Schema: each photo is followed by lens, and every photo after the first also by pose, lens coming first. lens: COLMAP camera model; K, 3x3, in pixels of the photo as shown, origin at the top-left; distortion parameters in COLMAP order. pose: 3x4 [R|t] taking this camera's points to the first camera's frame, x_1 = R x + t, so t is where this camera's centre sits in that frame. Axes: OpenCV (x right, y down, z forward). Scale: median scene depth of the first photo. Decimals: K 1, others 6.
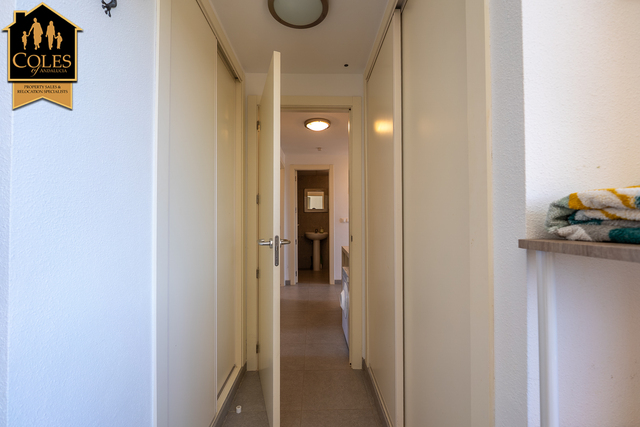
lens RADIAL K [[273.9, 0, 320.1], [0, 273.9, 216.0], [0, 0, 1]] dist [-0.012474, 0.000813]
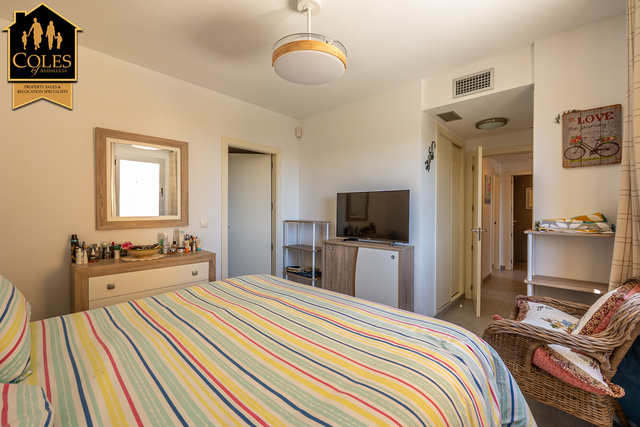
lens RADIAL K [[273.9, 0, 318.6], [0, 273.9, 212.8], [0, 0, 1]] dist [-0.012474, 0.000813]
pose [[0.720720, 0.010856, -0.693141, 0.292428], [0.003296, 0.999812, 0.019087, -0.066807], [0.693218, -0.016041, 0.720549, -1.022007]]
